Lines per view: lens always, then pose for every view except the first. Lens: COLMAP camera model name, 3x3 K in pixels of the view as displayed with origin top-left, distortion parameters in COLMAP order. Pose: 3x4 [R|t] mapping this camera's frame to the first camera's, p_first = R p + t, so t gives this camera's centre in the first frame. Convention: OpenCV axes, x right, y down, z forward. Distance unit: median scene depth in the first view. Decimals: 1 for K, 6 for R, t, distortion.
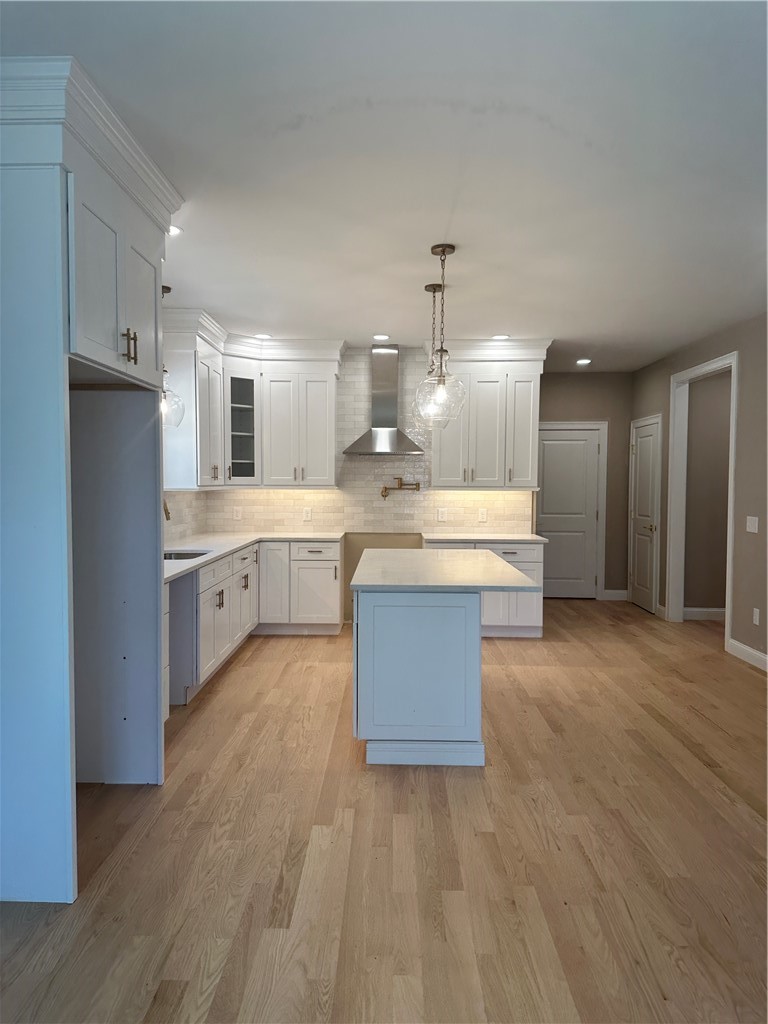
lens RADIAL K [[722.4, 0, 376.5], [0, 722.4, 517.3], [0, 0, 1]] dist [0.066866, -0.101006]
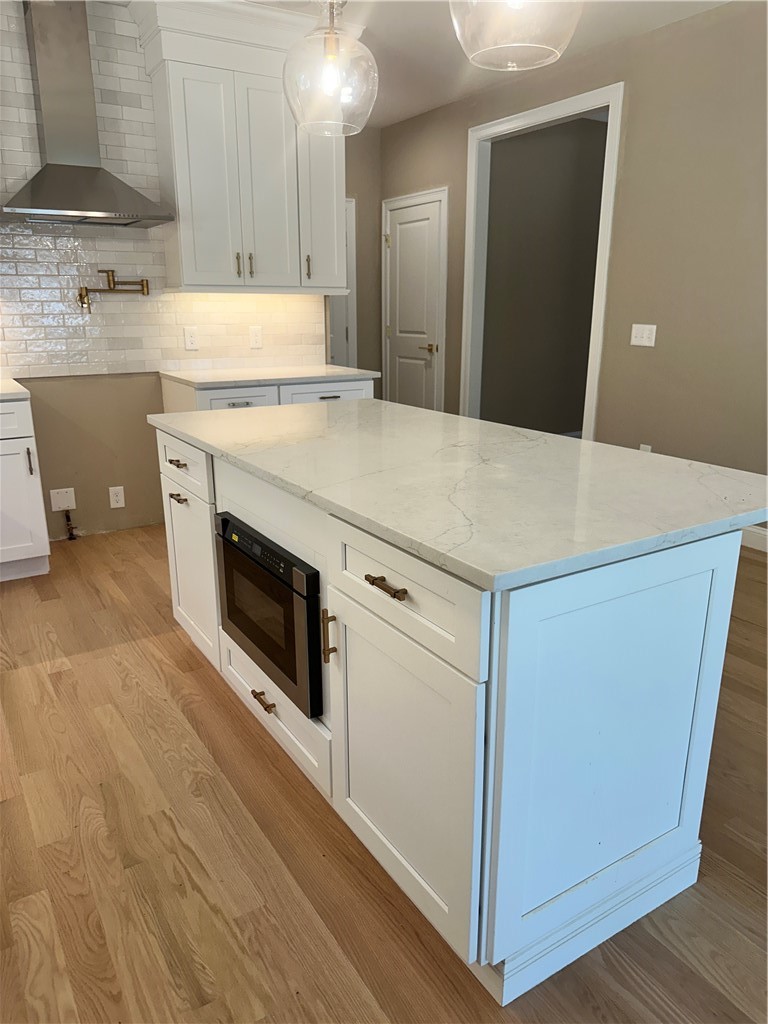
lens RADIAL K [[722.4, 0, 376.5], [0, 722.4, 517.3], [0, 0, 1]] dist [0.066866, -0.101006]
pose [[0.831781, -0.163341, 0.530527, -0.121904], [0.034048, 0.968940, 0.244941, -0.001941], [-0.554058, -0.185674, 0.811508, 0.411750]]
